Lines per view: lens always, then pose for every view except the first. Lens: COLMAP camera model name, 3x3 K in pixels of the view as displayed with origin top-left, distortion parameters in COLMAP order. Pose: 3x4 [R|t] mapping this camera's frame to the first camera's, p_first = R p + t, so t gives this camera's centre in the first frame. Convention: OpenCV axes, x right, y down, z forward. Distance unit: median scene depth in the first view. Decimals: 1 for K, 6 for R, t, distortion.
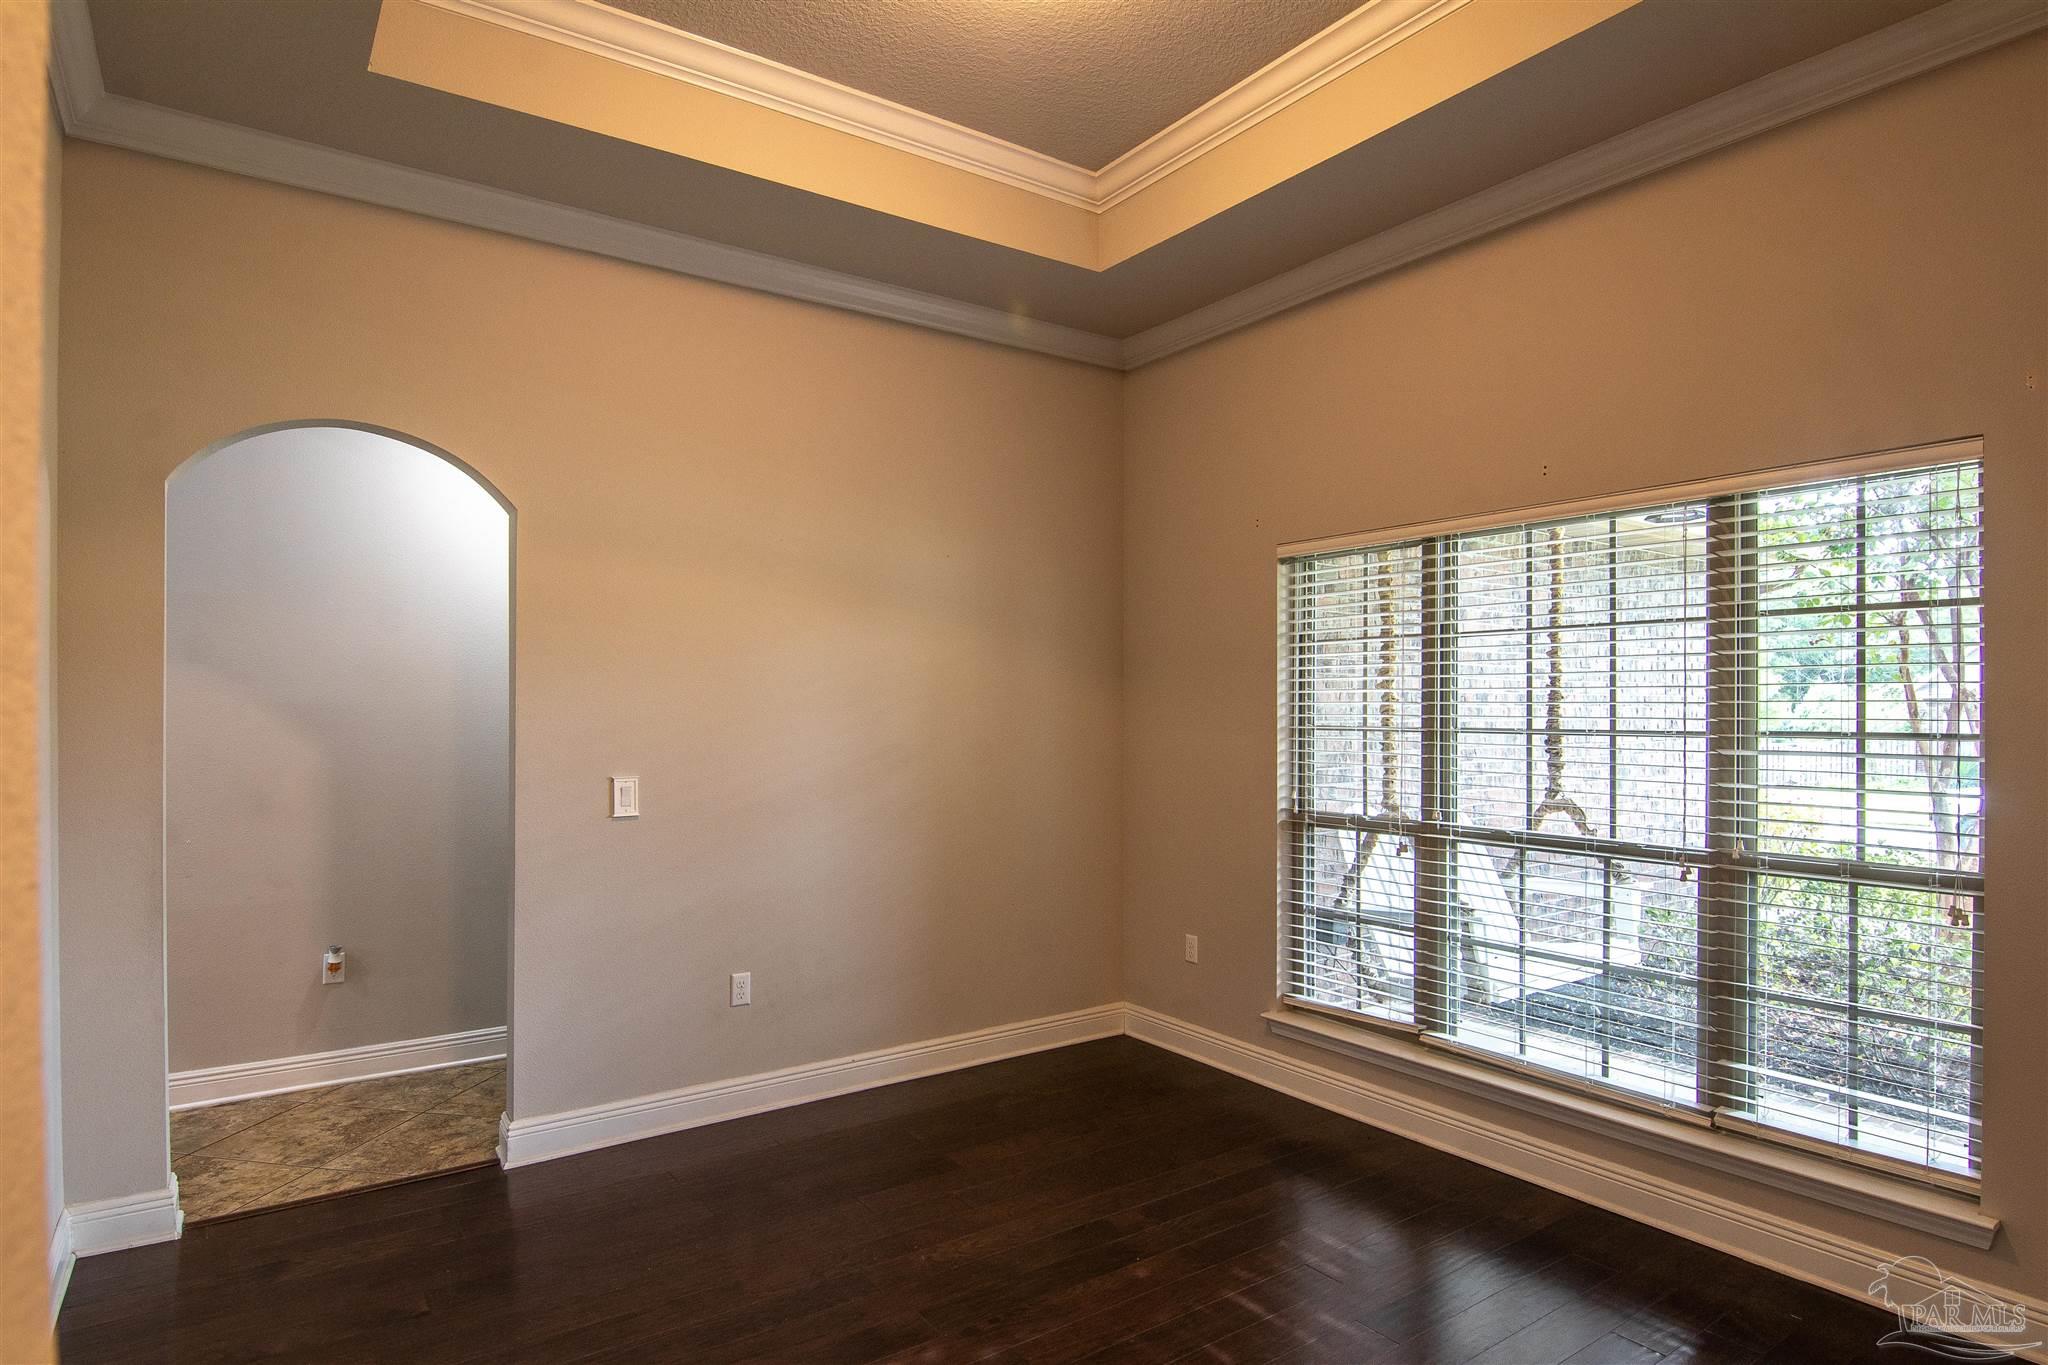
lens RADIAL K [[1117.1, 0, 1015.9], [0, 1117.1, 704.0], [0, 0, 1]] dist [0.000464, -0.015308]
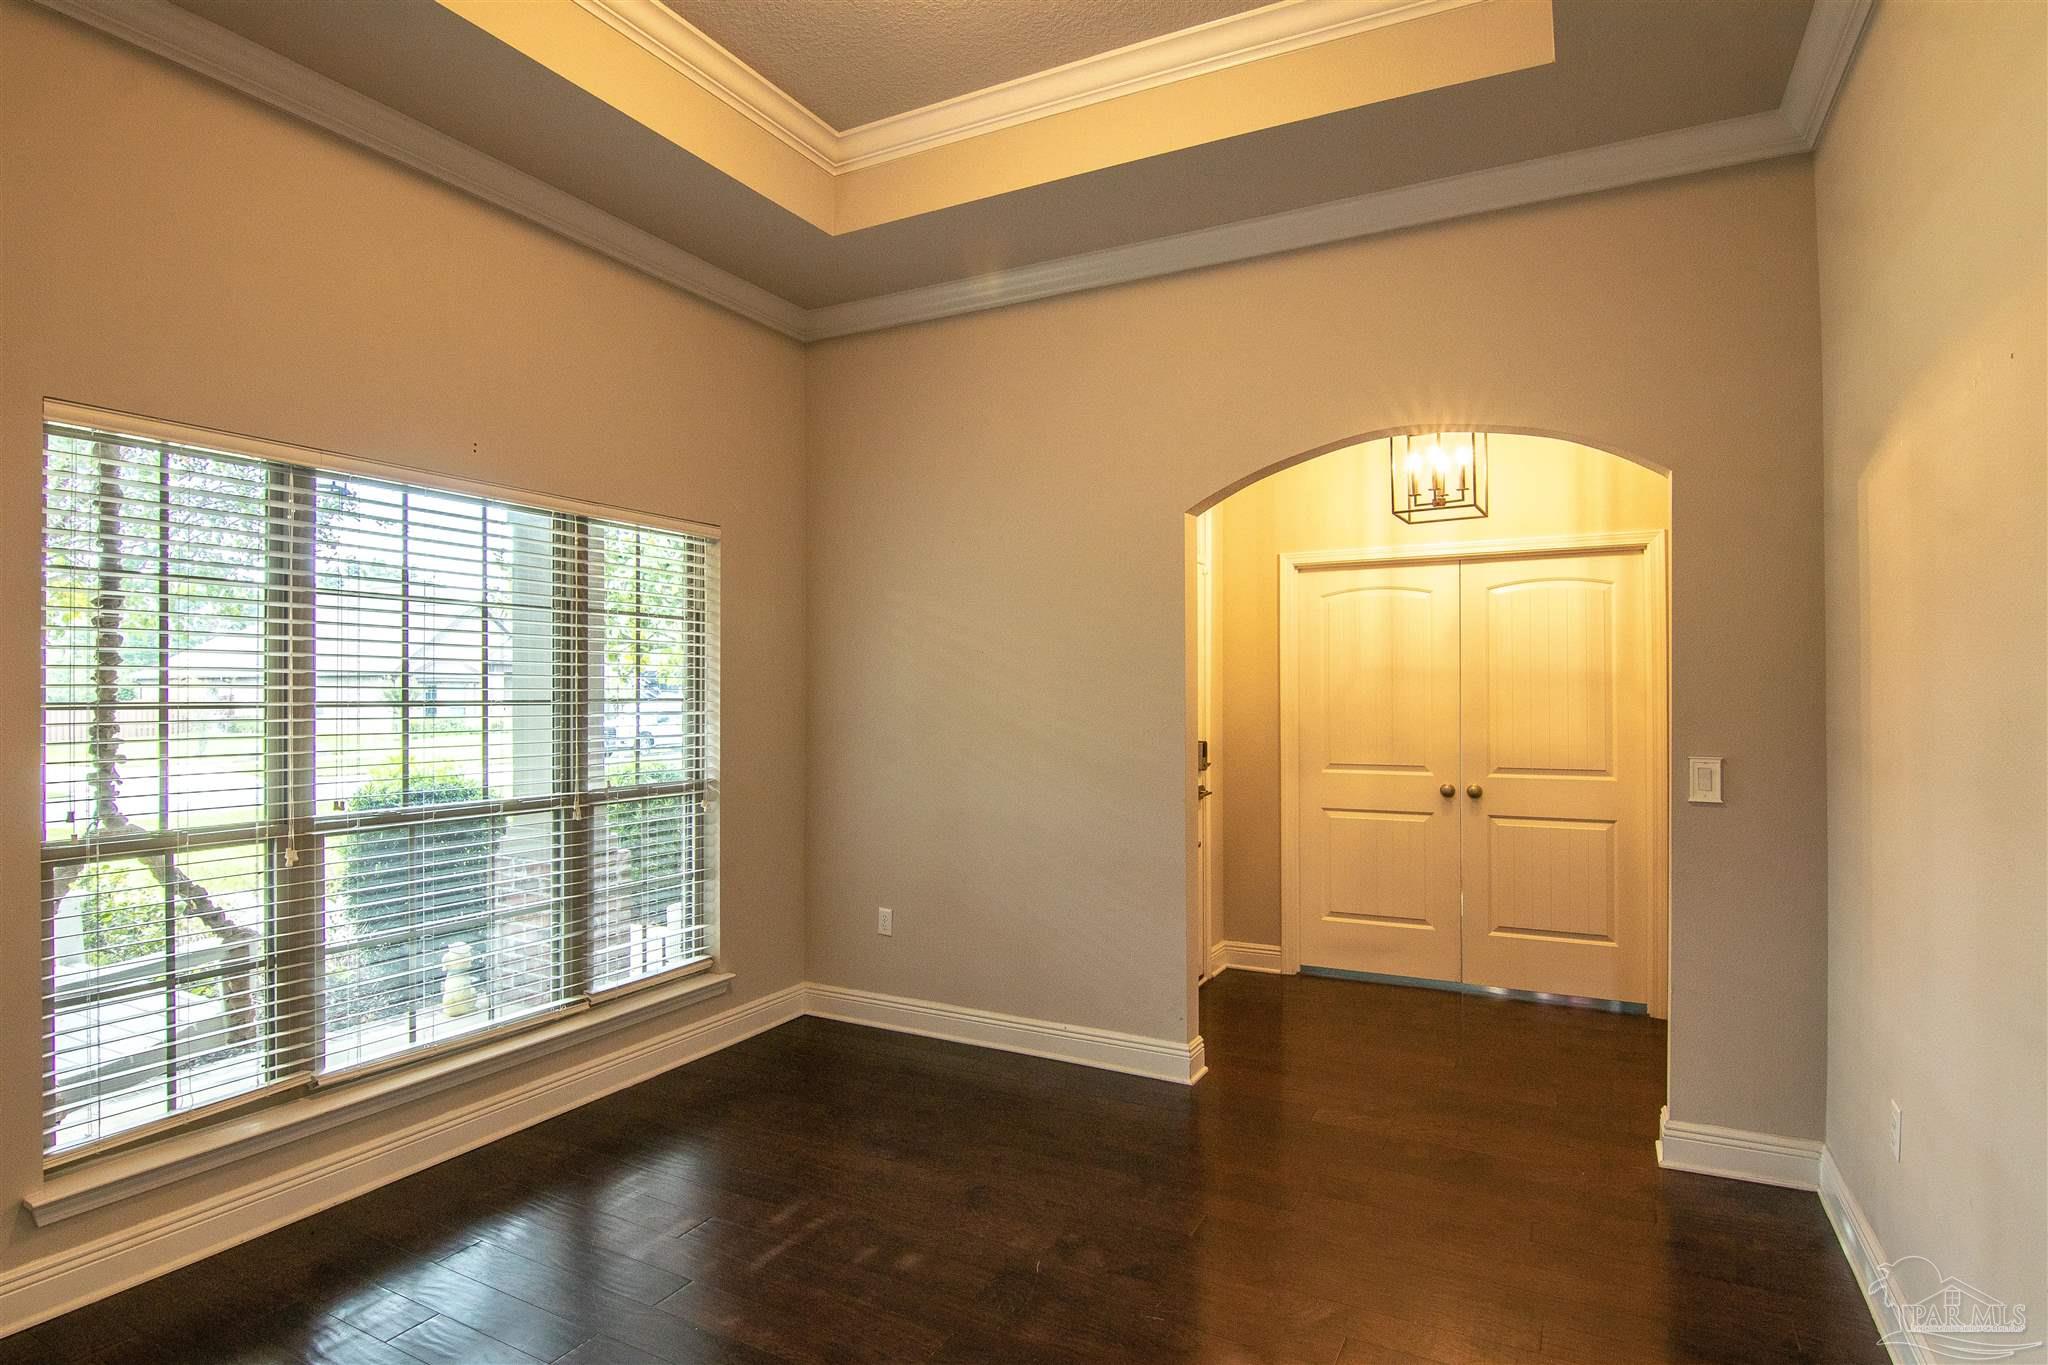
lens RADIAL K [[1056.9, 0, 1034.6], [0, 1056.9, 688.6], [0, 0, 1]] dist [-0.005309, -0.001157]
pose [[-0.456098, -0.001201, 0.889929, -0.591281], [-0.010547, 0.999936, -0.004057, 0.009893], [-0.889867, -0.011236, -0.456081, 0.942623]]
